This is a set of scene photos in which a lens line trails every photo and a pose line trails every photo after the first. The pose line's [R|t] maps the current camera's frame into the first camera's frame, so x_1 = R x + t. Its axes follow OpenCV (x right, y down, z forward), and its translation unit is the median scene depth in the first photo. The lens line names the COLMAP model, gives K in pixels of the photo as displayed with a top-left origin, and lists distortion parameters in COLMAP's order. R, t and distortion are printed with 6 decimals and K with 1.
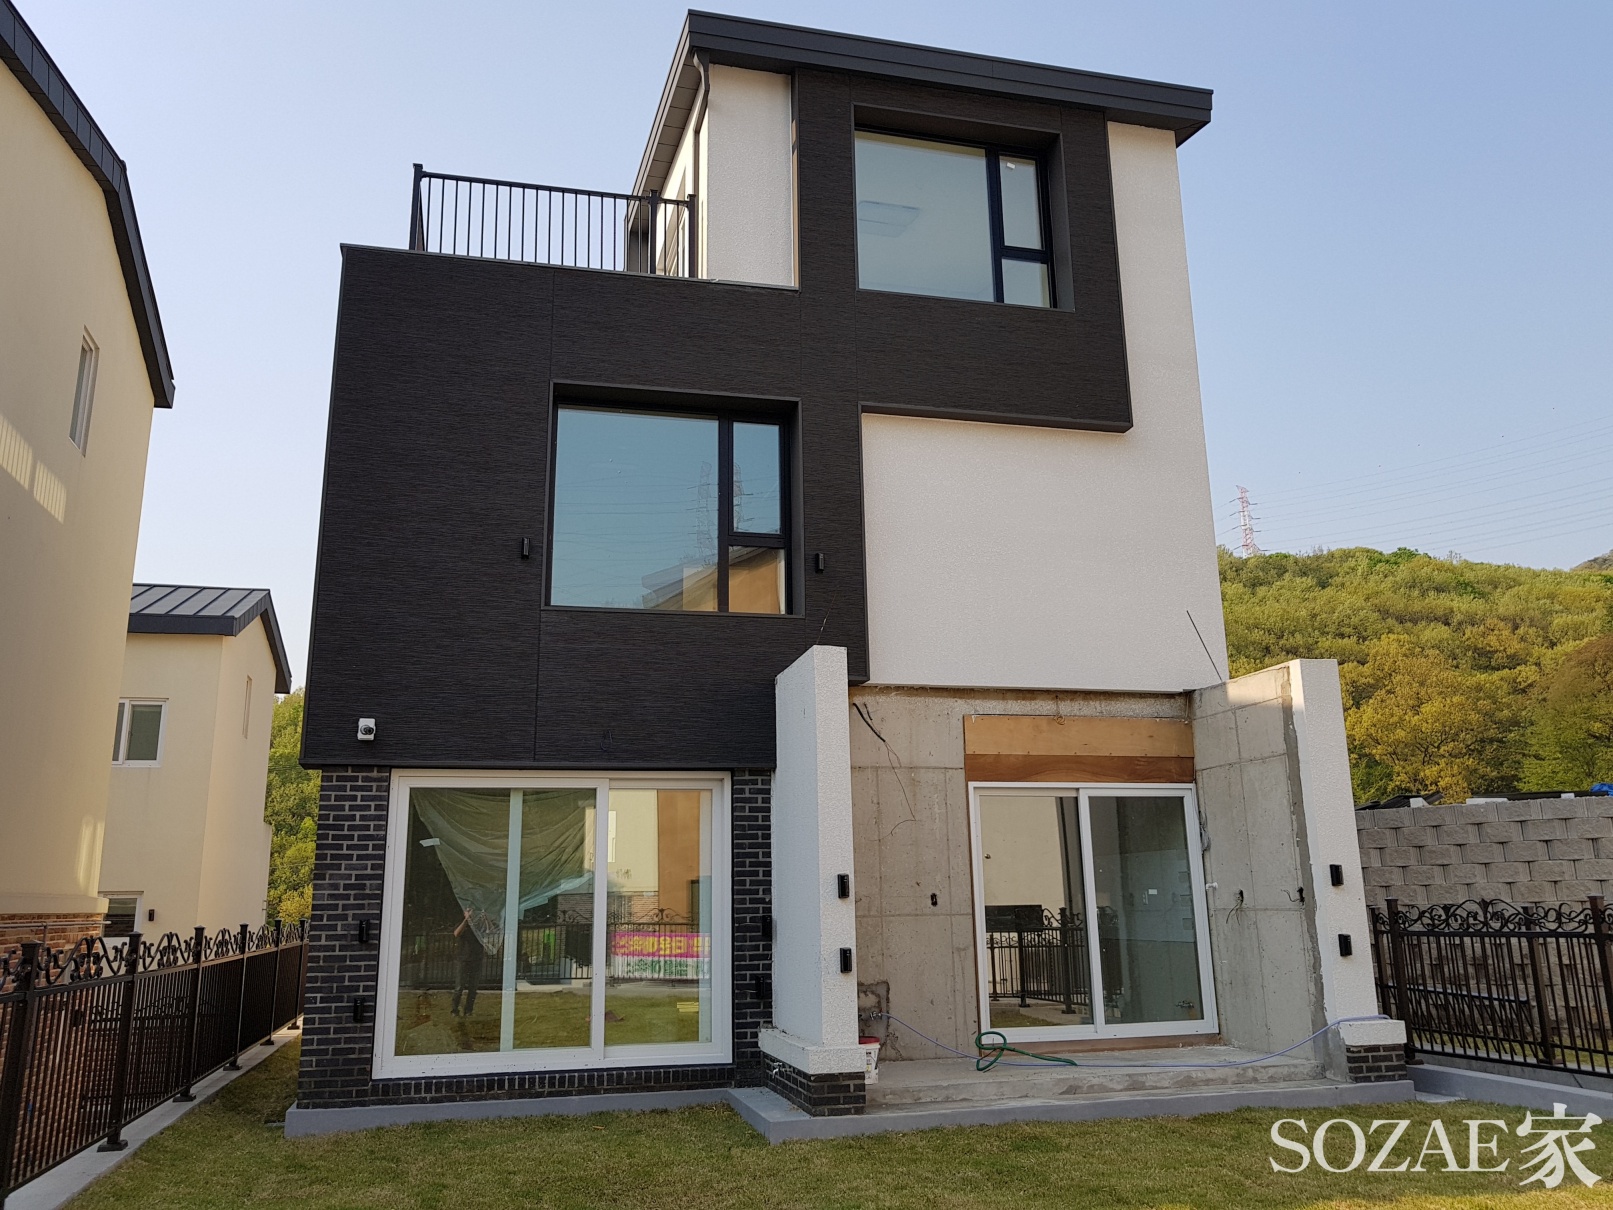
lens RADIAL K [[1266.0, 0, 808.4], [0, 1266.0, 594.7], [0, 0, 1]] dist [-0.006257, -0.007390]
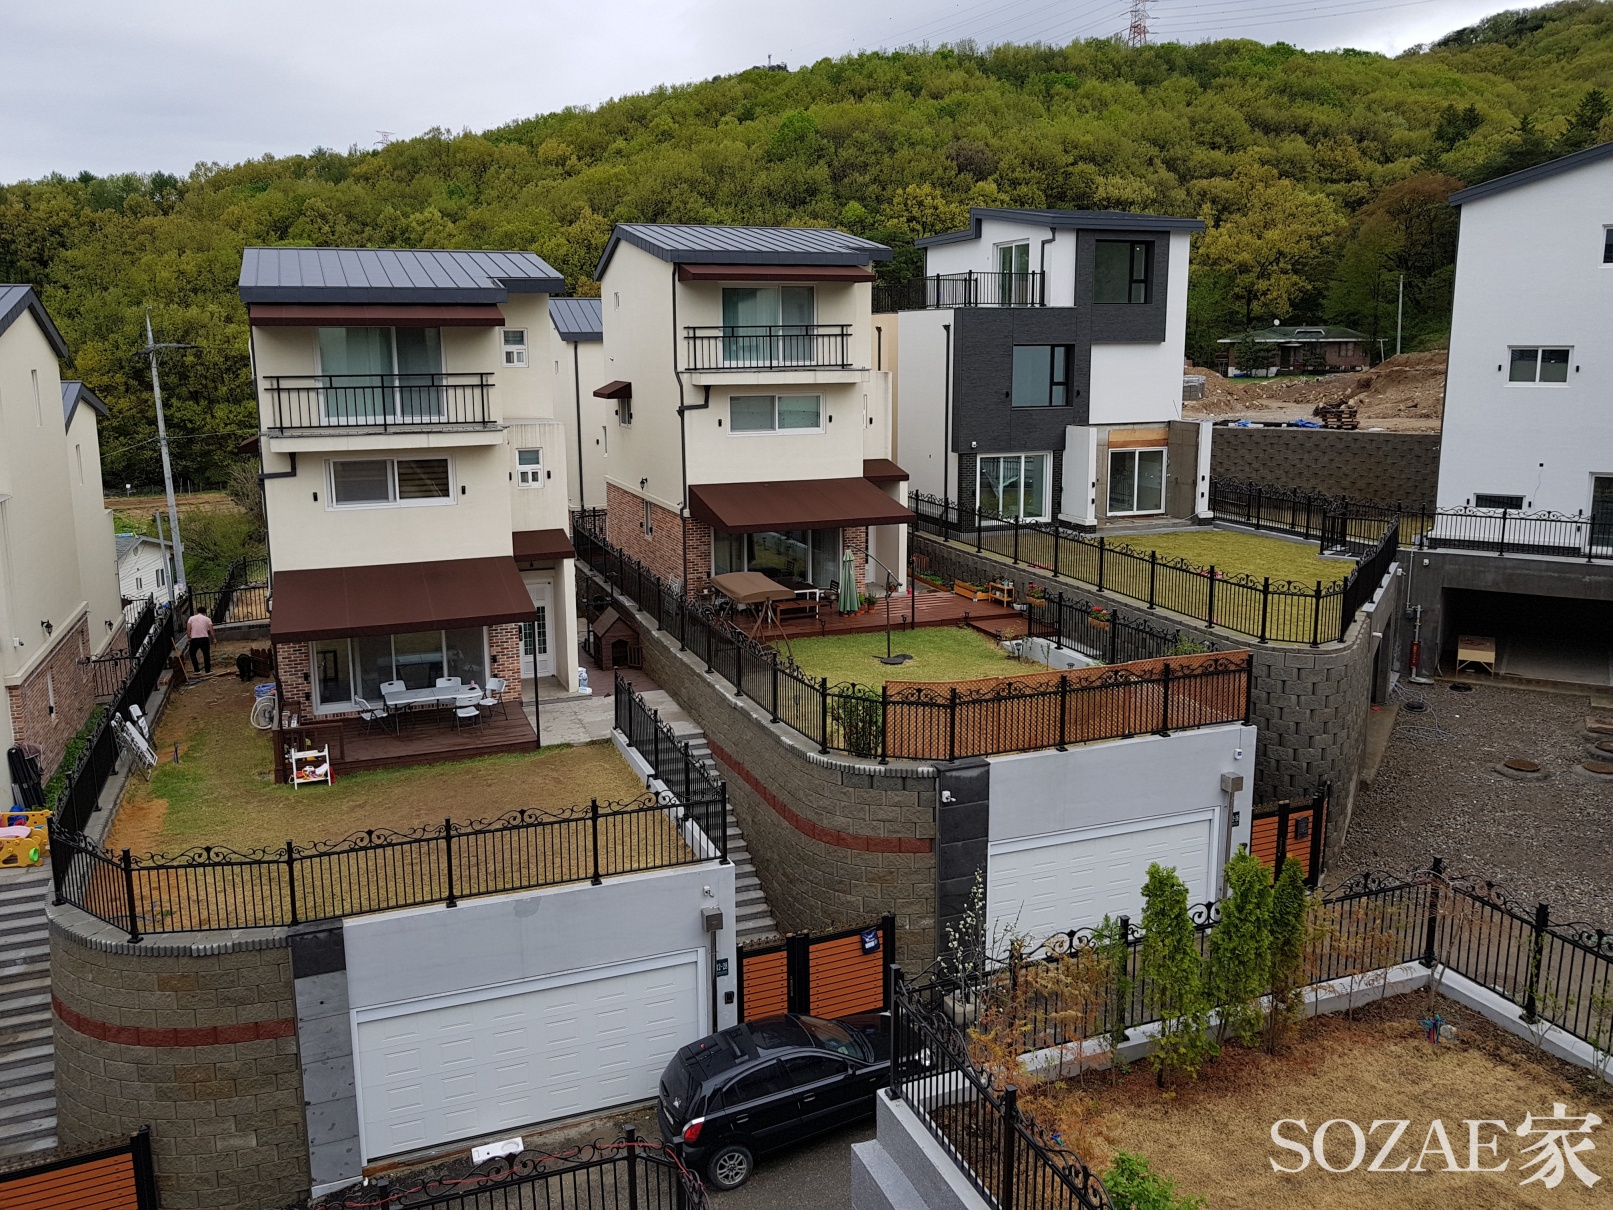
lens RADIAL K [[1266.0, 0, 802.1], [0, 1266.0, 565.9], [0, 0, 1]] dist [-0.006257, -0.007390]
pose [[0.994212, -0.011798, 0.106786, -1.261253], [-0.032085, 0.915986, 0.399925, -1.071004], [-0.102532, -0.401037, 0.910306, -2.597966]]
